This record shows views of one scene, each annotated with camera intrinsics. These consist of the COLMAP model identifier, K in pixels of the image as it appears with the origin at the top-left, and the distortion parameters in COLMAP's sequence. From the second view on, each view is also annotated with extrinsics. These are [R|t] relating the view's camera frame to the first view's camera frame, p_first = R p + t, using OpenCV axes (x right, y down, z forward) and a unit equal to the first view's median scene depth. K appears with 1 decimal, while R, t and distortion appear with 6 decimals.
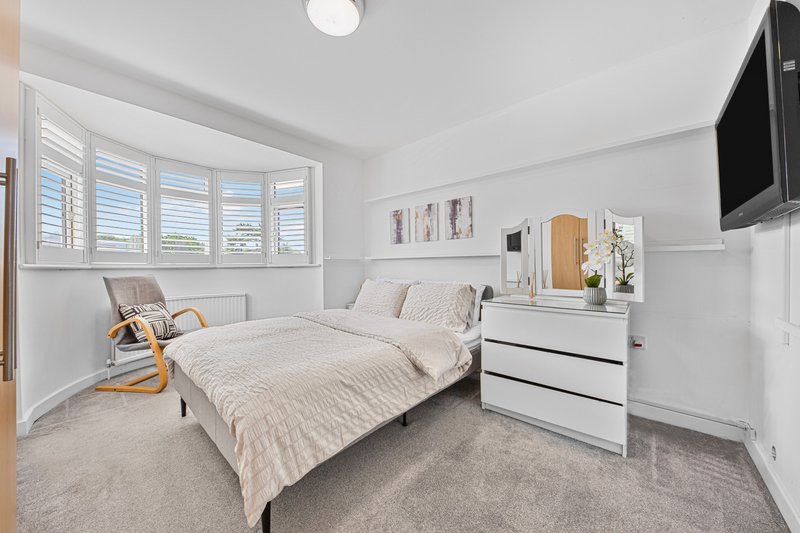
lens RADIAL K [[291.1, 0, 395.9], [0, 291.1, 265.9], [0, 0, 1]] dist [0.000221, -0.000394]
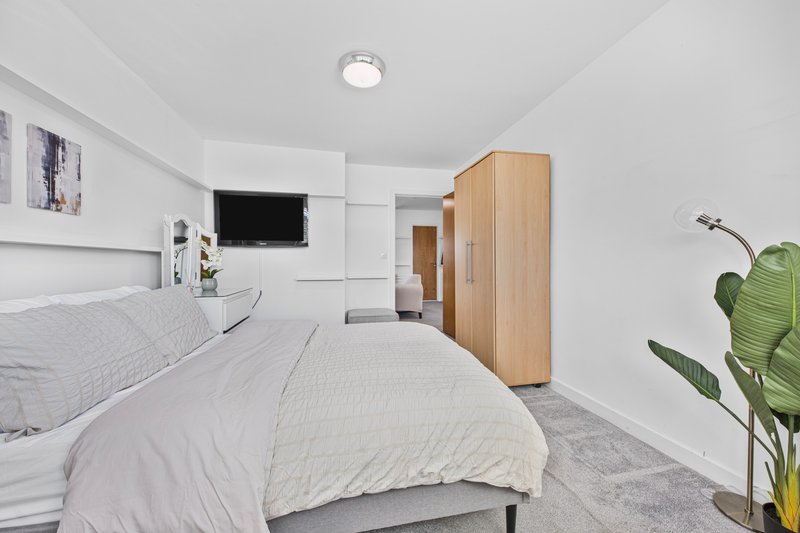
lens RADIAL K [[291.1, 0, 395.9], [0, 291.1, 265.9], [0, 0, 1]] dist [0.000221, -0.000394]
pose [[-0.815113, -0.004036, 0.579288, -0.588189], [0.004280, 0.999906, 0.012989, 0.001273], [-0.579287, 0.013067, -0.815019, 1.061704]]
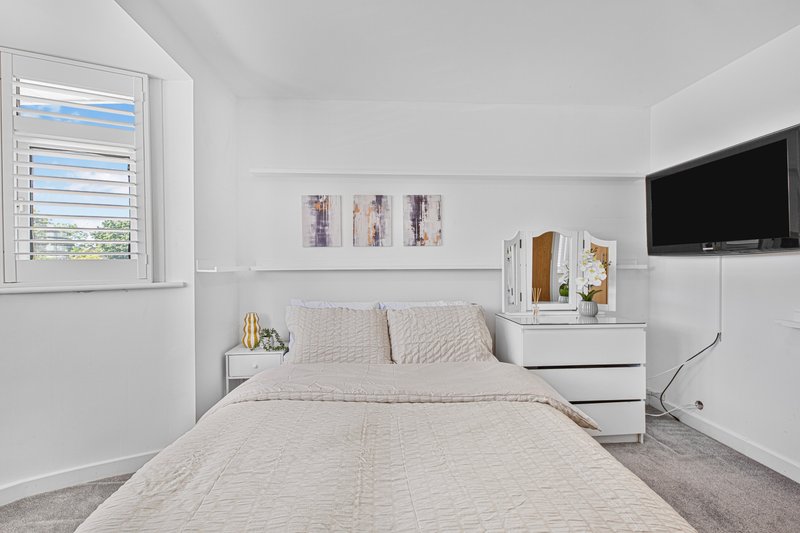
lens RADIAL K [[357.1, 0, 403.1], [0, 357.1, 264.3], [0, 0, 1]] dist [0.003742, 0.000008]
pose [[0.693538, 0.003579, 0.720411, -0.511421], [0.001487, 0.999978, -0.006399, -0.036994], [-0.720418, 0.005510, 0.693518, 0.362872]]
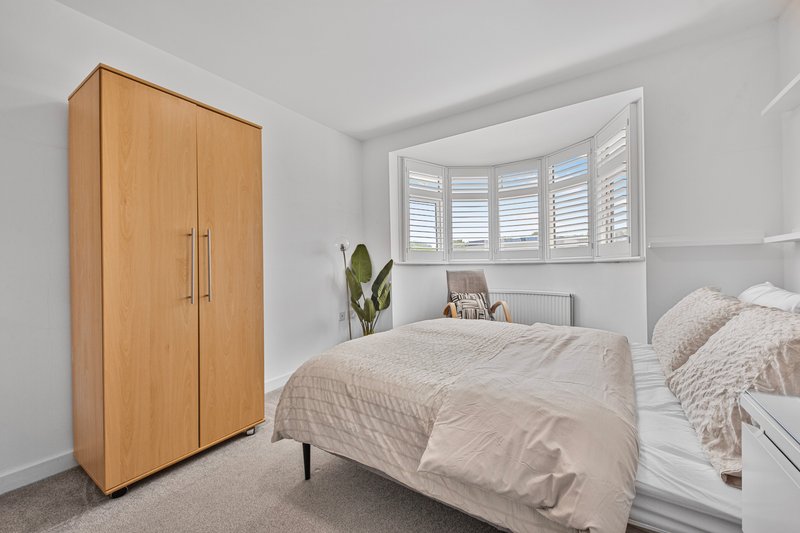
lens RADIAL K [[322.1, 0, 400.0], [0, 322.1, 266.5], [0, 0, 1]] dist [0.001426, 0.000492]
pose [[0.133309, 0.009165, -0.991032, 0.393533], [0.013460, 0.999848, 0.011057, -0.000291], [0.990983, -0.014813, 0.133165, 0.473235]]
